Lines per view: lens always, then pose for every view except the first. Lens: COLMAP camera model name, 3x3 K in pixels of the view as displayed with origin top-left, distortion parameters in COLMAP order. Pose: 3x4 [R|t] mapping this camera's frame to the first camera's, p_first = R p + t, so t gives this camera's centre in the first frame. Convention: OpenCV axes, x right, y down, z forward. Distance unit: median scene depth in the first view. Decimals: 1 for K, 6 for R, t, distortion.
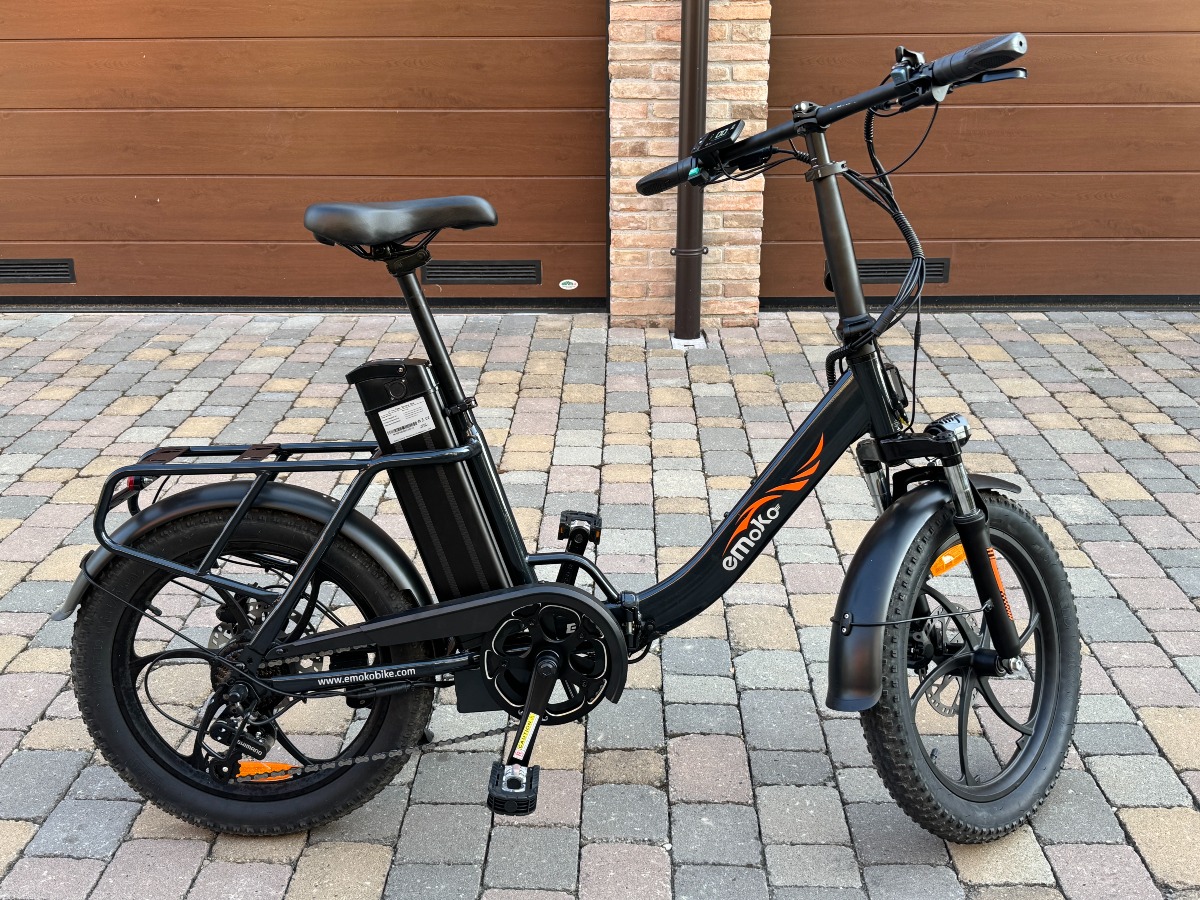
lens RADIAL K [[1218.1, 0, 609.2], [0, 1218.1, 473.3], [0, 0, 1]] dist [0.067723, 0.000000]
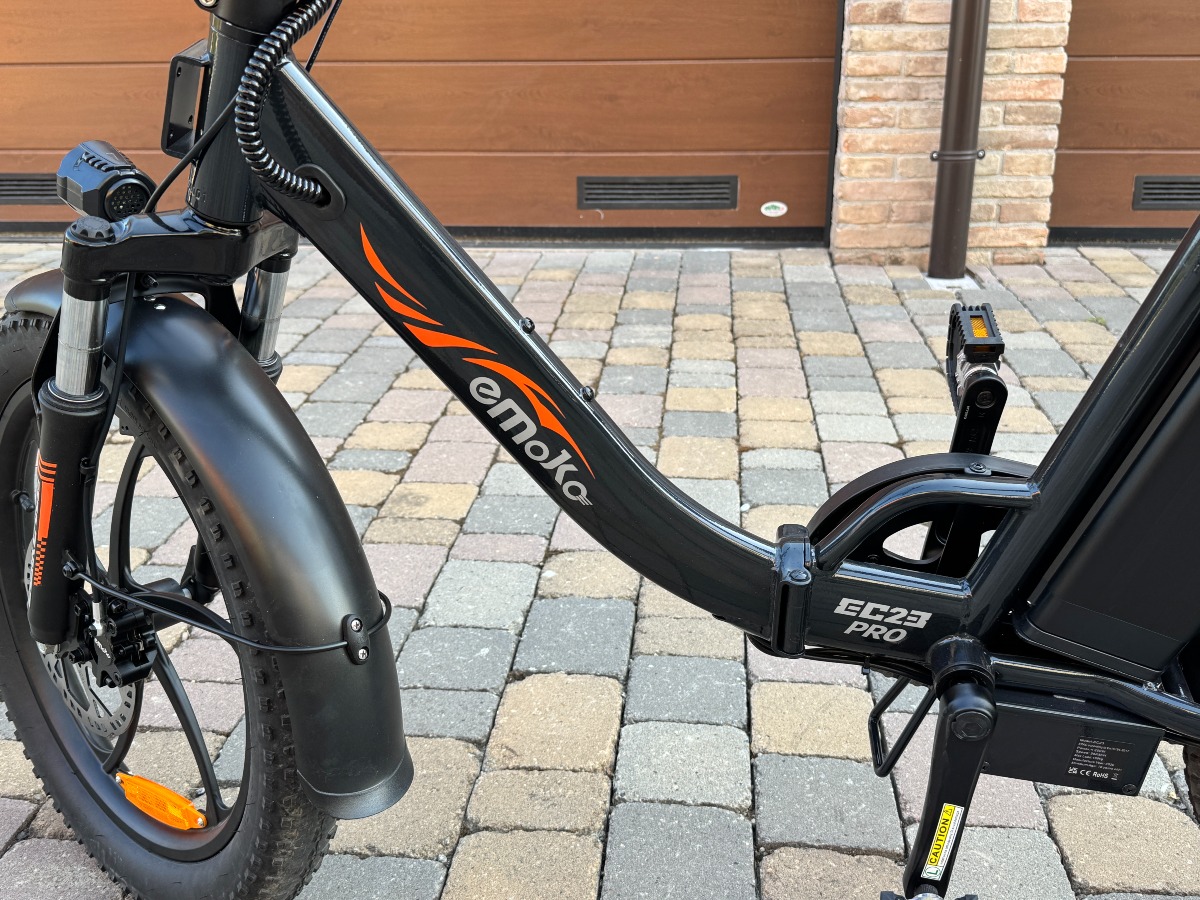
lens RADIAL K [[1218.1, 0, 585.9], [0, 1218.1, 465.0], [0, 0, 1]] dist [0.067723, 0.000000]
pose [[0.996891, 0.020905, -0.075964, -0.092793], [-0.021661, 0.999724, -0.009145, 0.011147], [0.075752, 0.010762, 0.997069, 0.264258]]
